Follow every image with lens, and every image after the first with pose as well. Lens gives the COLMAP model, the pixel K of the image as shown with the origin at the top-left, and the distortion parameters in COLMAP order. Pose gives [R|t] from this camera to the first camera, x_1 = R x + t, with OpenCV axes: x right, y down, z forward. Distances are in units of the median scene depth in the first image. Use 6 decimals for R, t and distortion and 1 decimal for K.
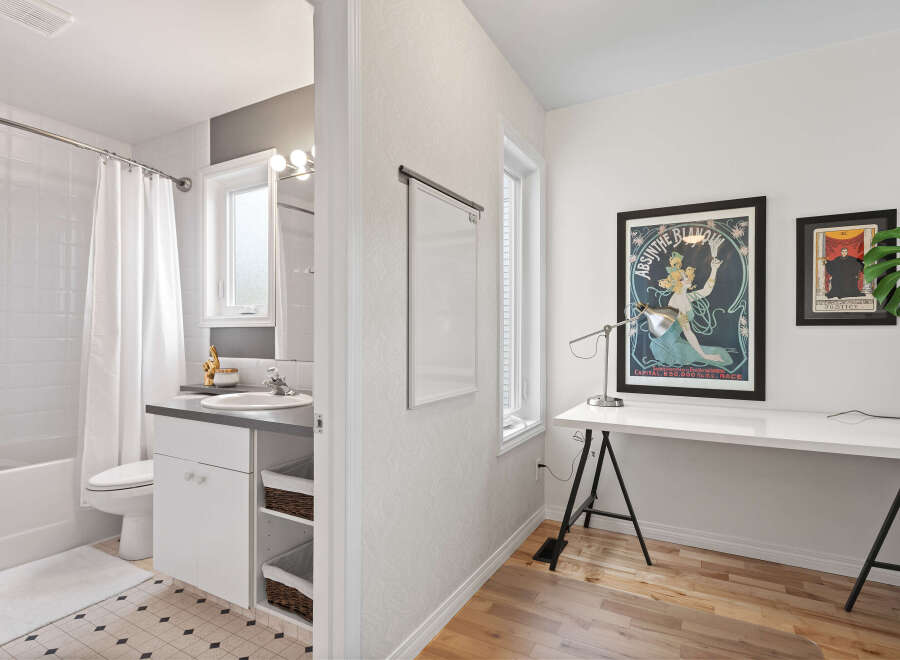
lens RADIAL K [[477.6, 0, 450.3], [0, 477.6, 334.6], [0, 0, 1]] dist [-0.003062, -0.001900]
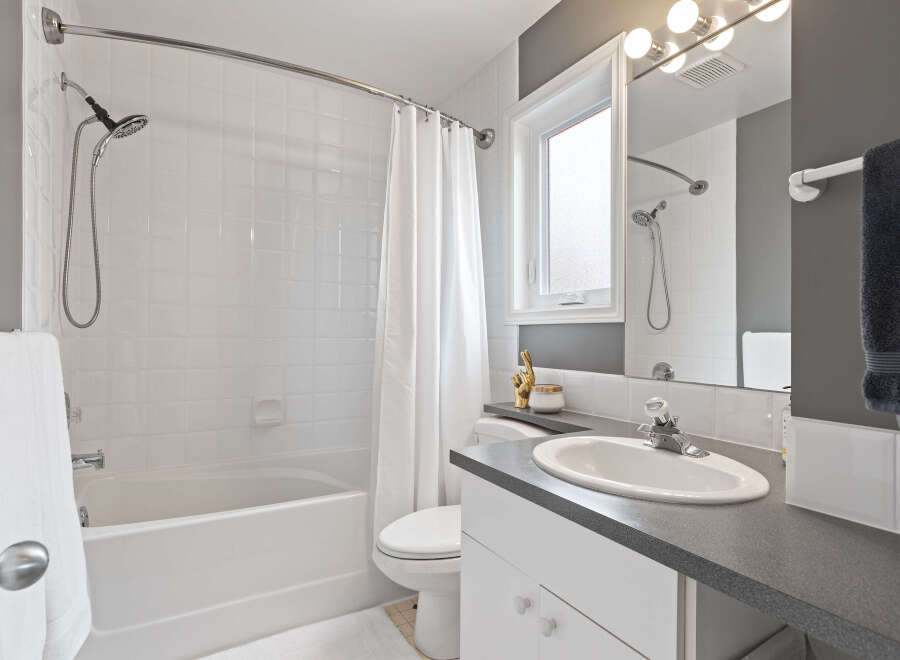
lens RADIAL K [[477.6, 0, 450.3], [0, 477.6, 334.6], [0, 0, 1]] dist [-0.003062, -0.001900]
pose [[0.859146, 0.002049, -0.511726, -0.240739], [-0.001052, 0.999997, 0.002239, -0.001589], [0.511729, -0.001385, 0.859146, 0.351576]]
